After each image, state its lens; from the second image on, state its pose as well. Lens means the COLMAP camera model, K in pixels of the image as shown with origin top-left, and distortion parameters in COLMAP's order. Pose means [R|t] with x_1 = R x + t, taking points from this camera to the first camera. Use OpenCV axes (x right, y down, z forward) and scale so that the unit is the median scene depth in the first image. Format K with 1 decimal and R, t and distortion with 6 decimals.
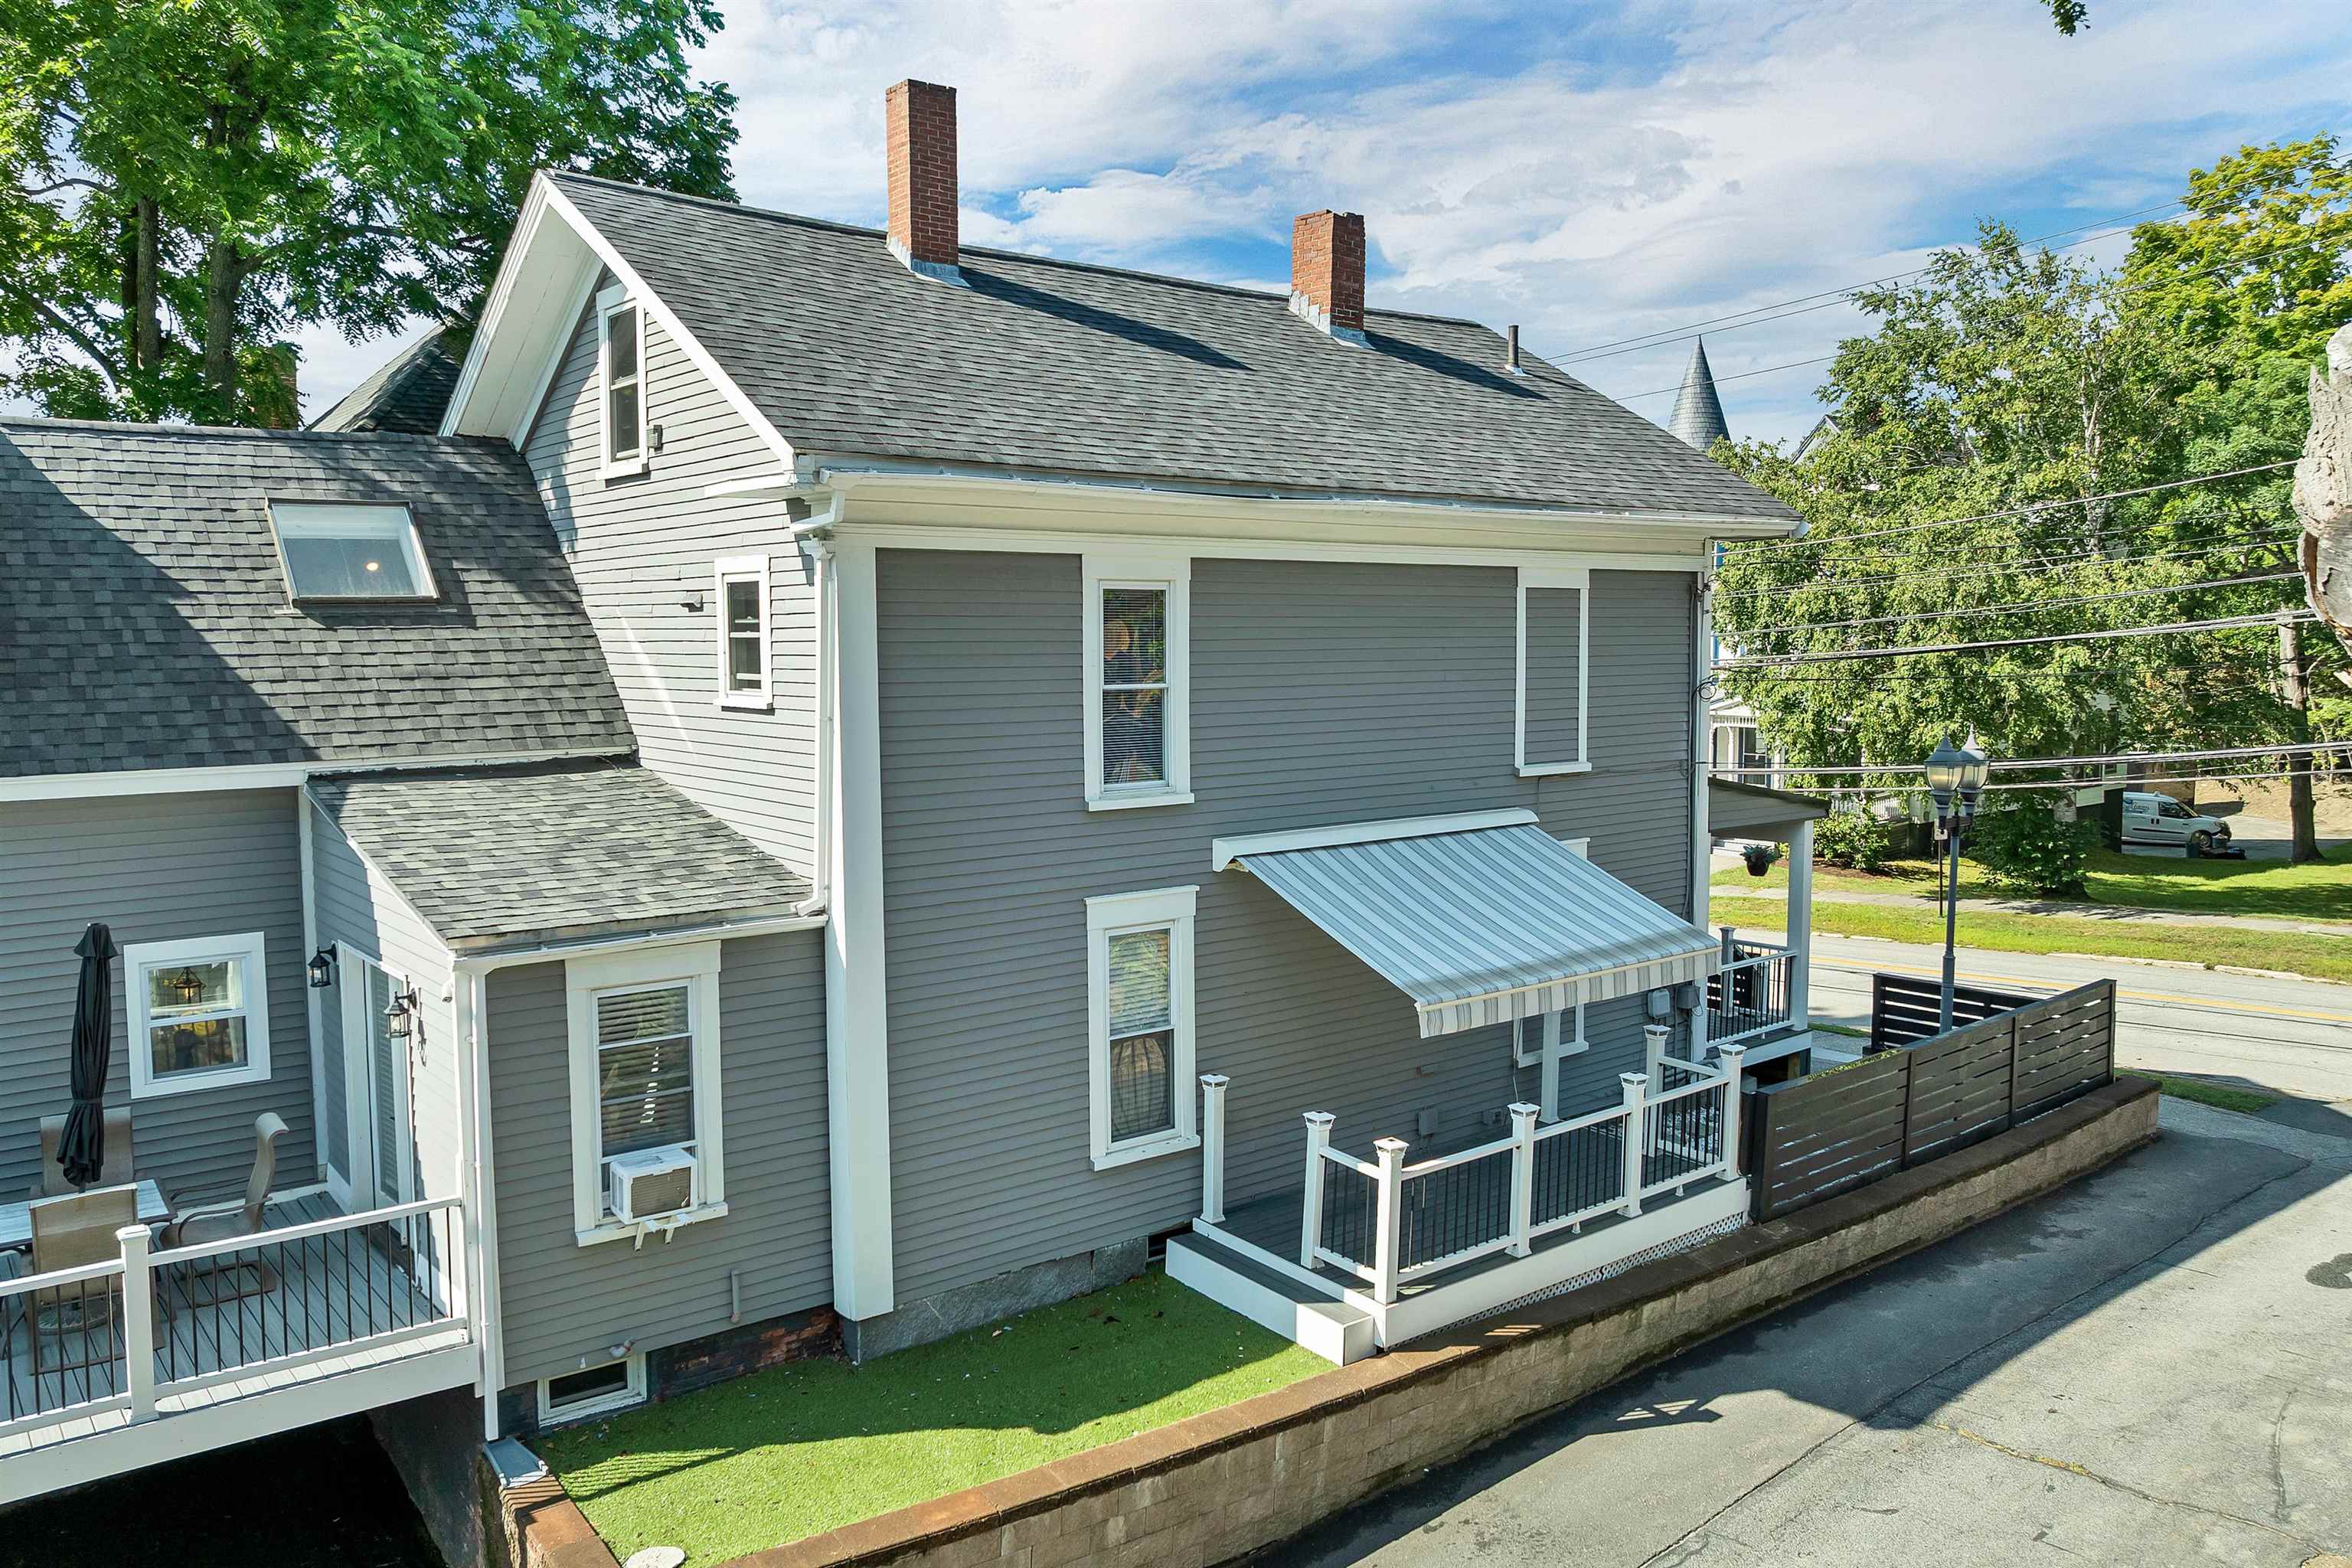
lens RADIAL K [[1708.2, 0, 1179.7], [0, 1708.2, 774.2], [0, 0, 1]] dist [-0.036239, -0.008672]
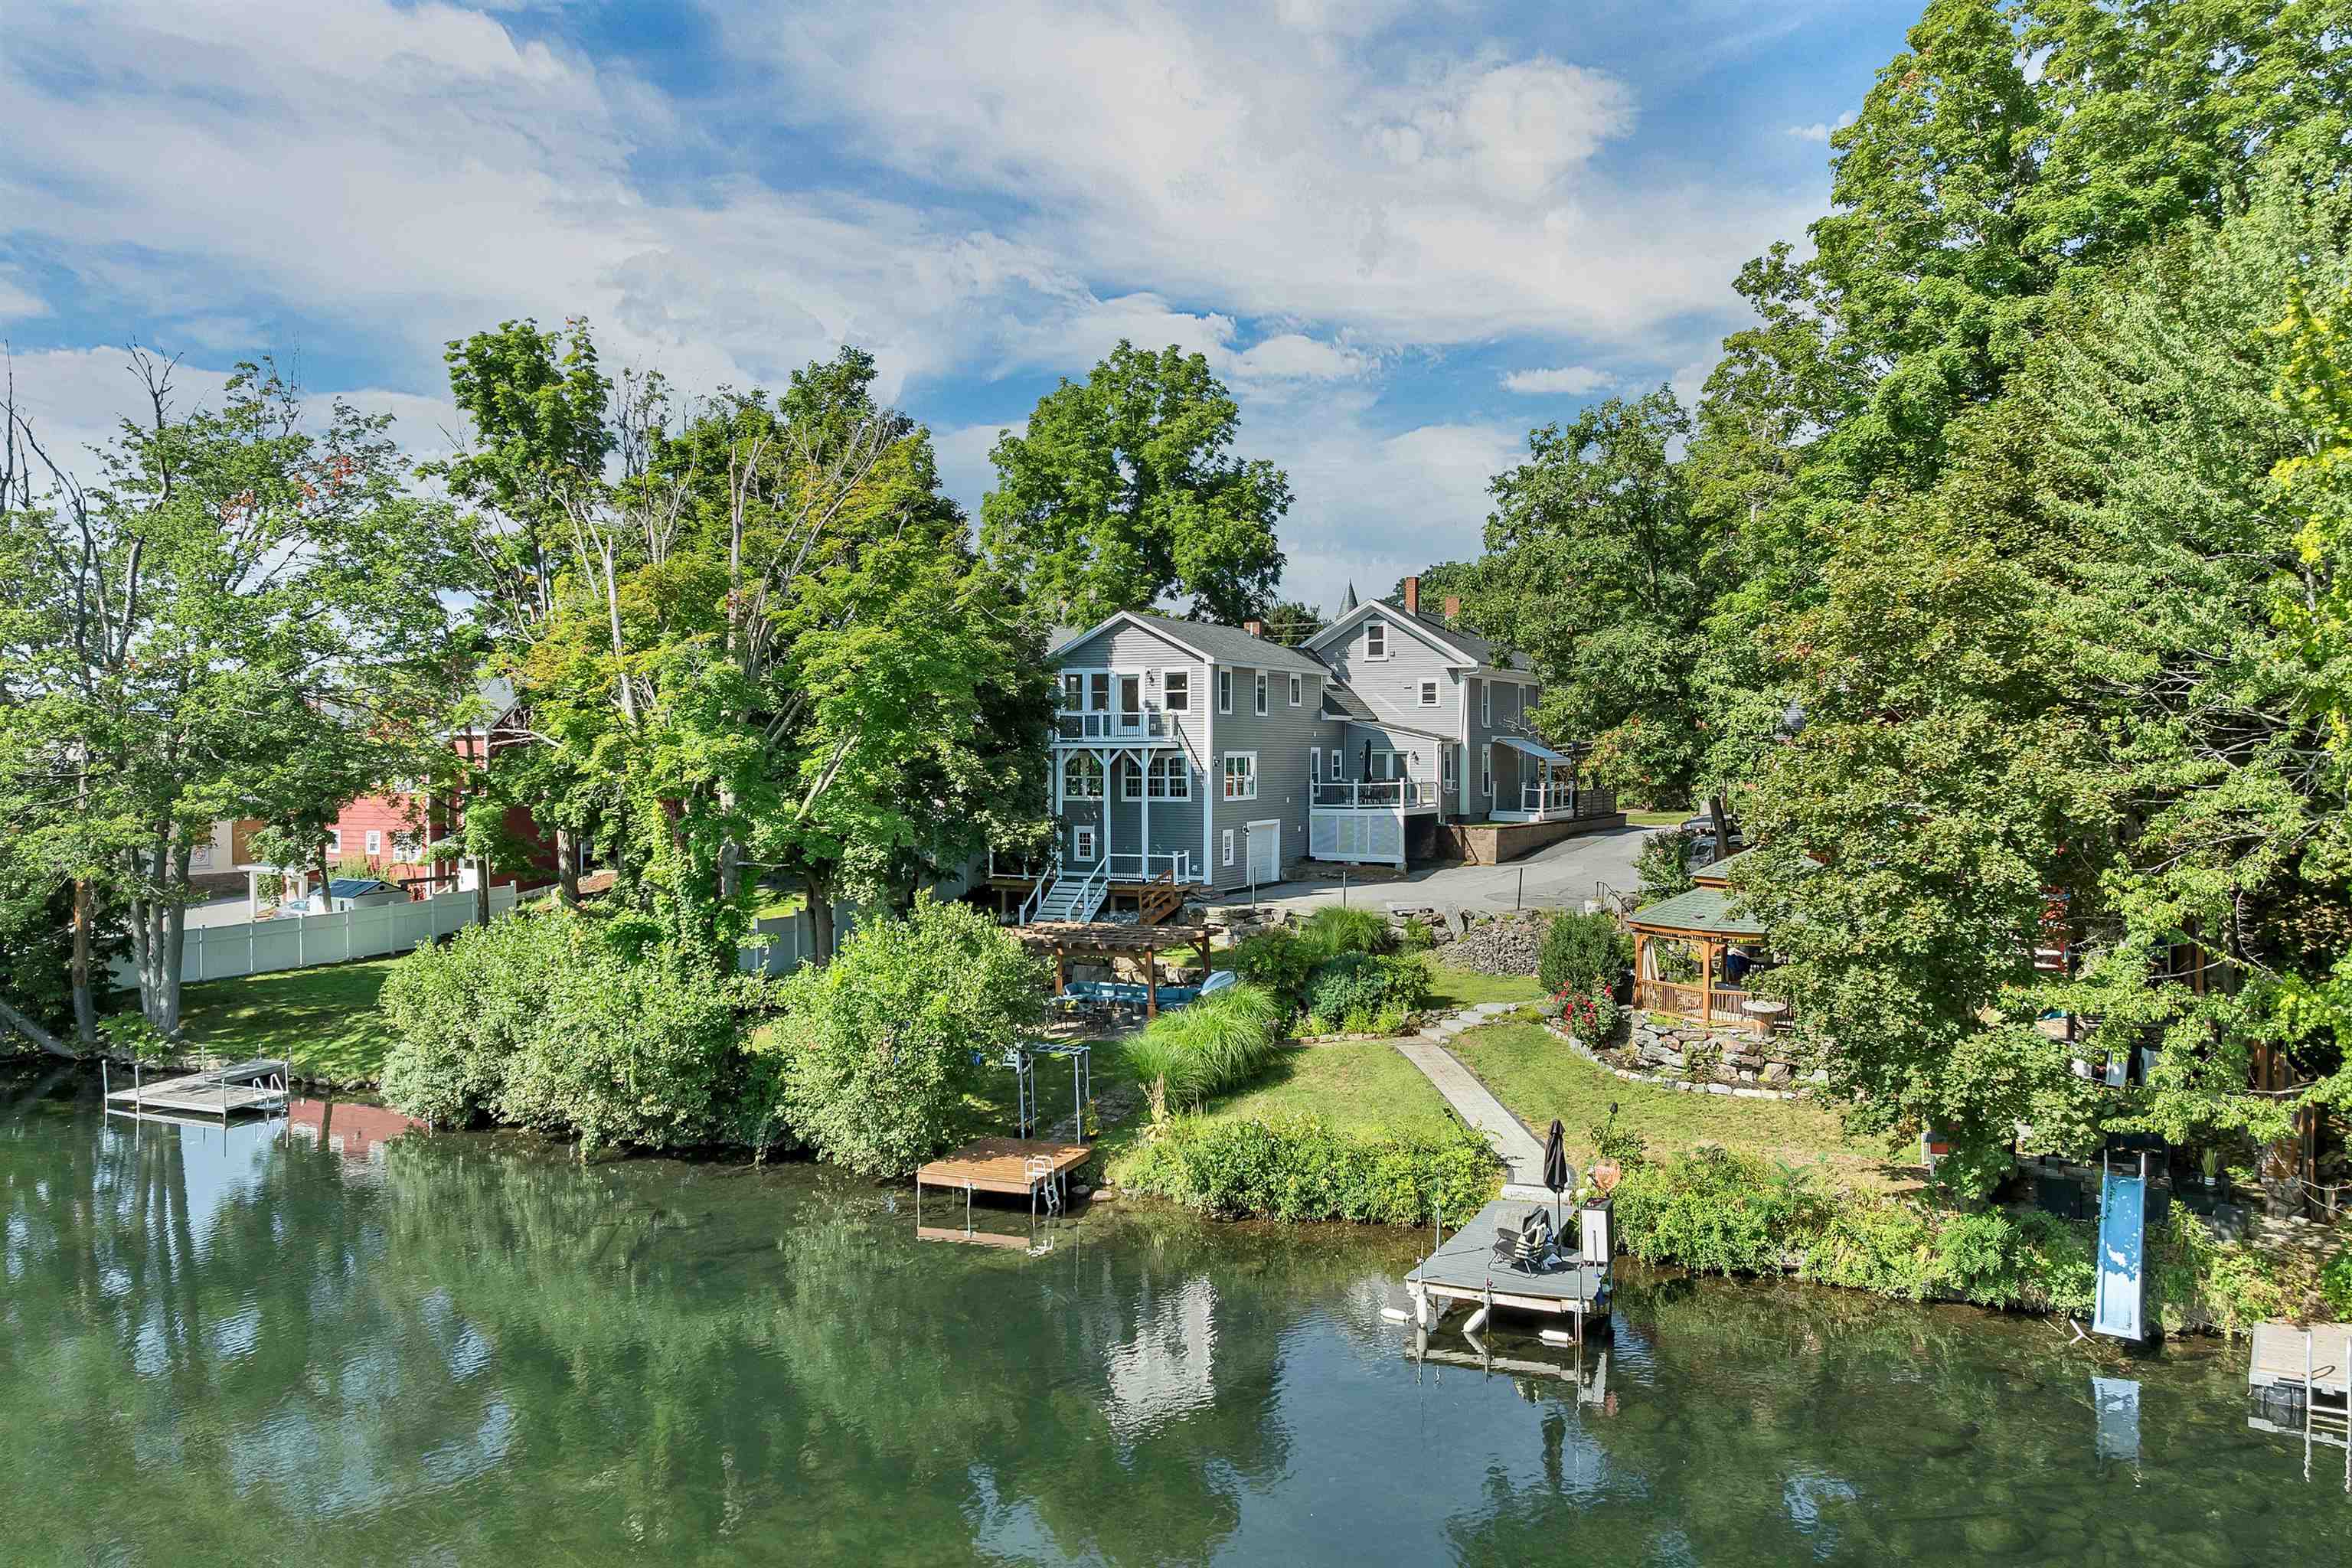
lens RADIAL K [[1708.2, 0, 1179.7], [0, 1708.2, 774.2], [0, 0, 1]] dist [-0.036239, -0.008672]
pose [[0.916561, 0.003618, 0.399878, -2.879887], [0.024360, 0.997597, -0.064862, 0.461474], [-0.399151, 0.069191, 0.914271, -3.287431]]
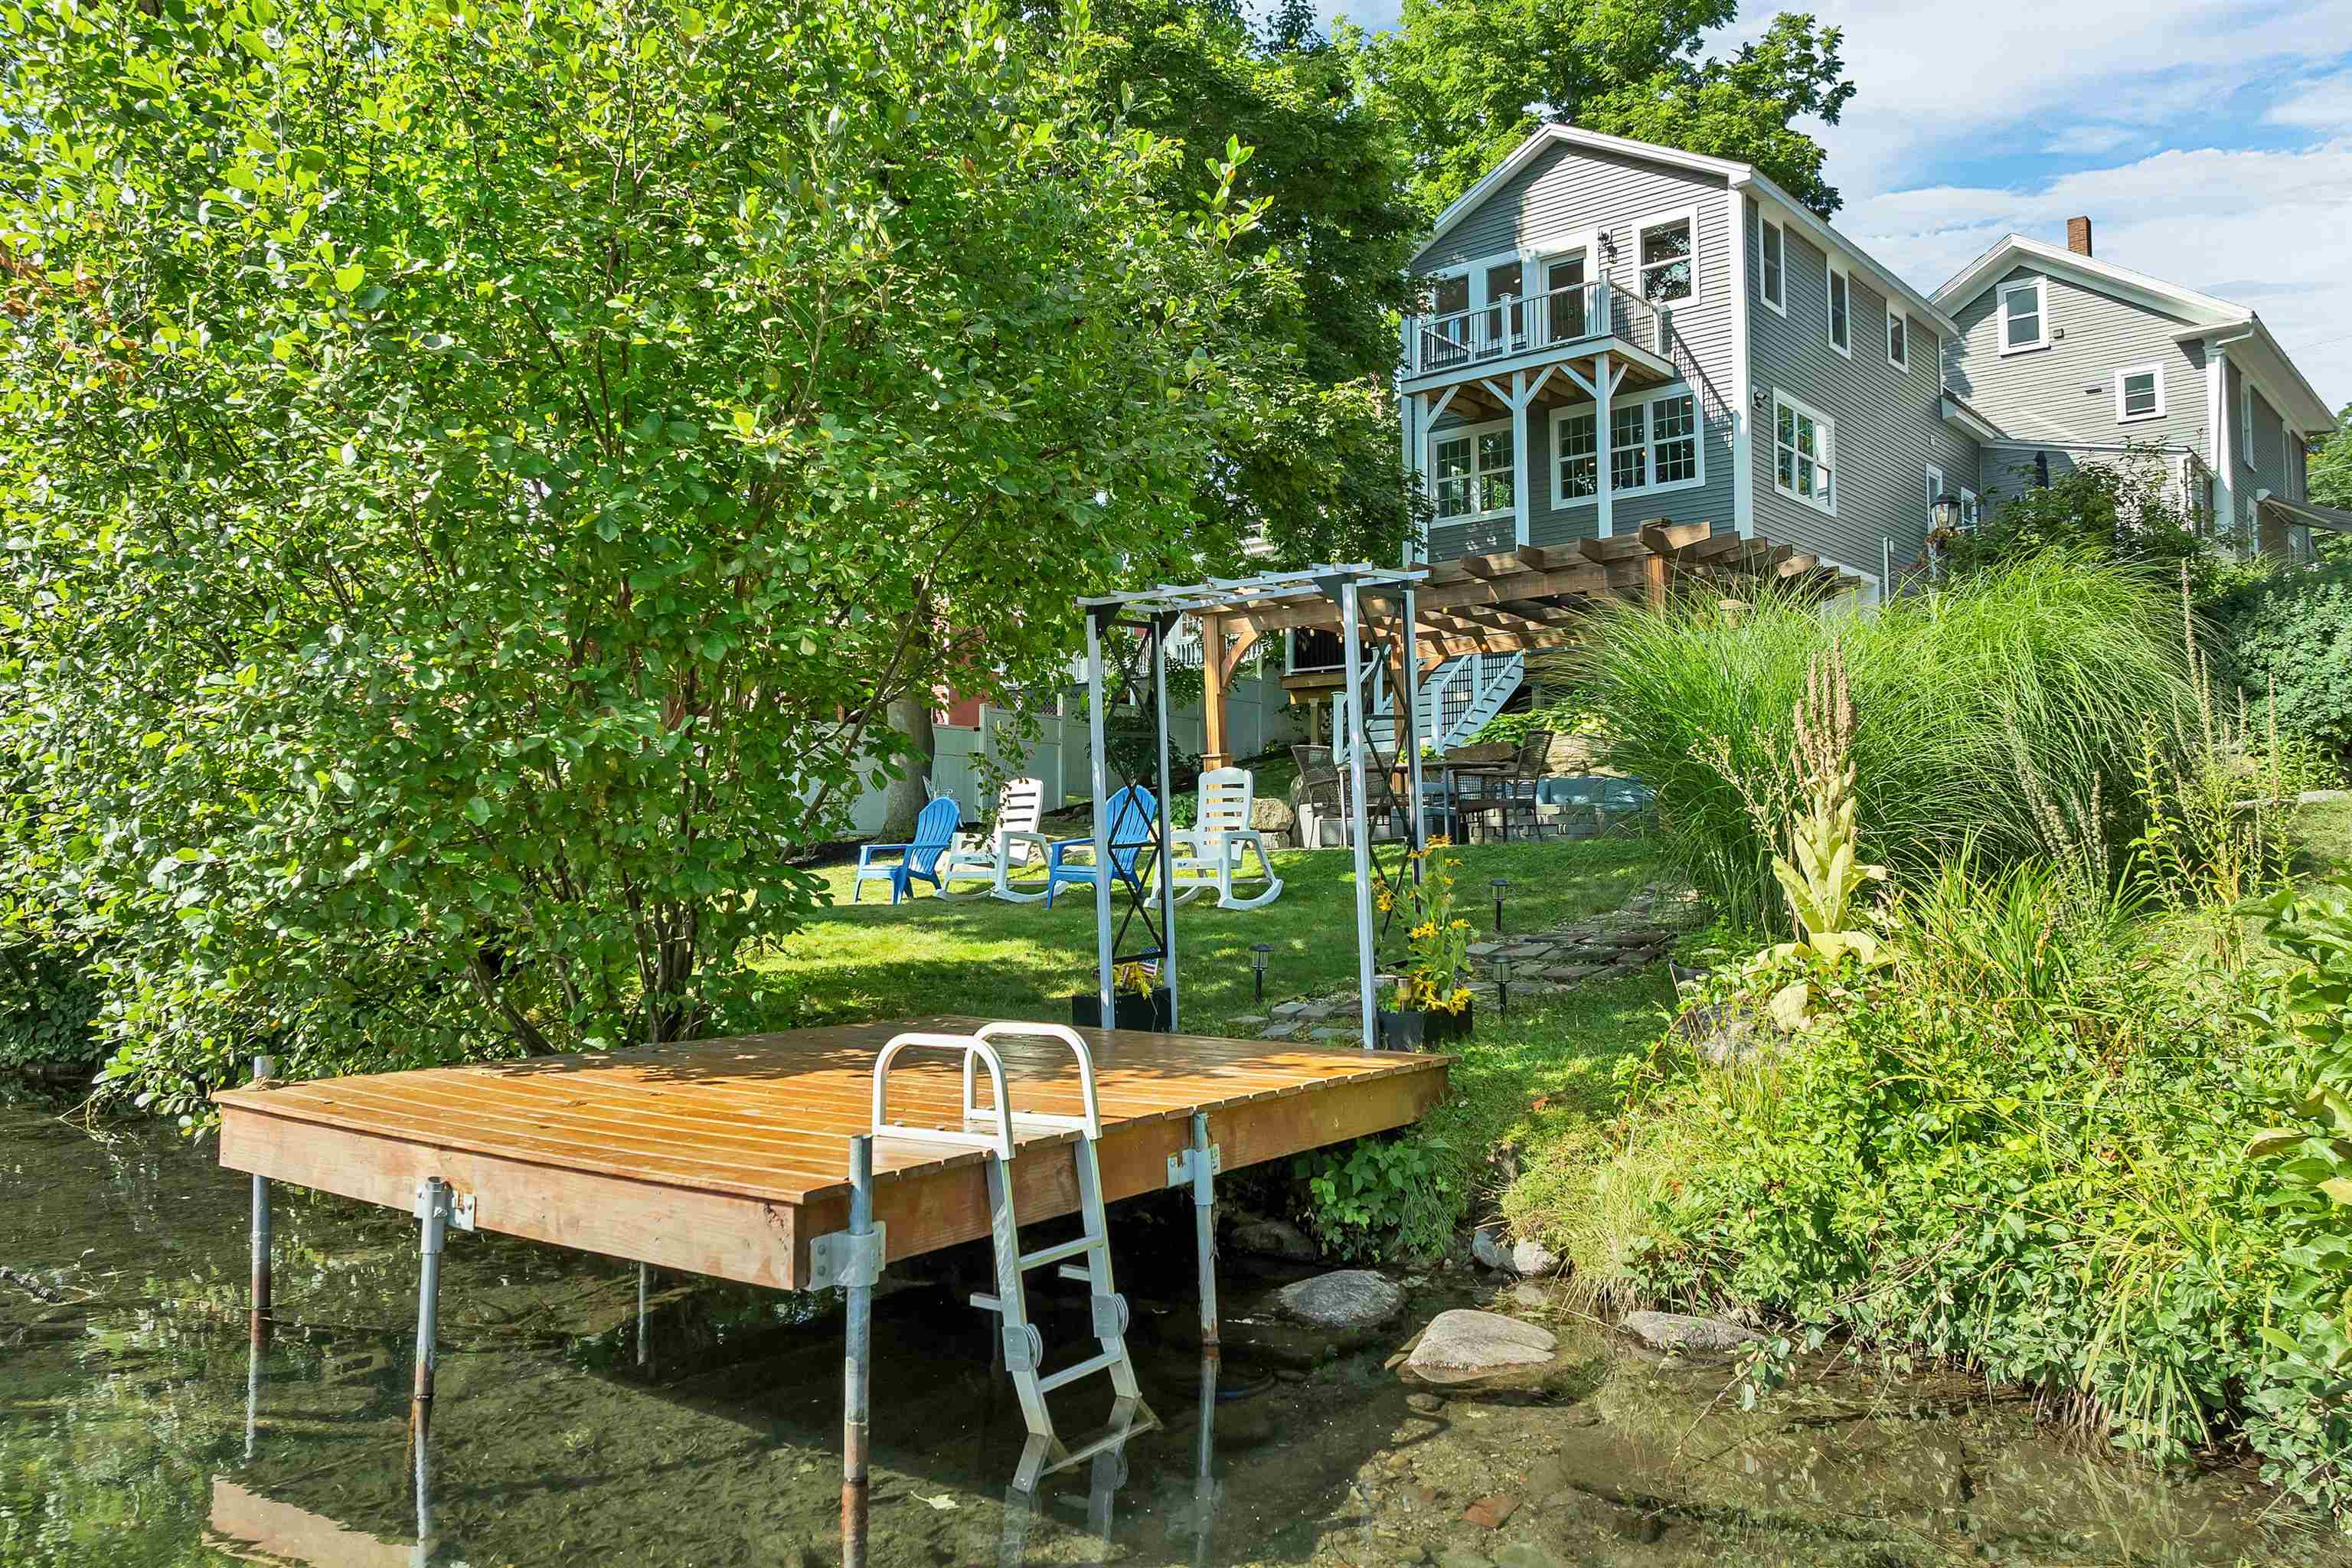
lens RADIAL K [[1708.2, 0, 1179.7], [0, 1708.2, 774.2], [0, 0, 1]] dist [-0.036239, -0.008672]
pose [[0.985973, 0.018071, 0.165922, -2.100202], [0.005216, 0.990299, -0.138853, 0.846234], [-0.166821, 0.137771, 0.976314, -1.249978]]
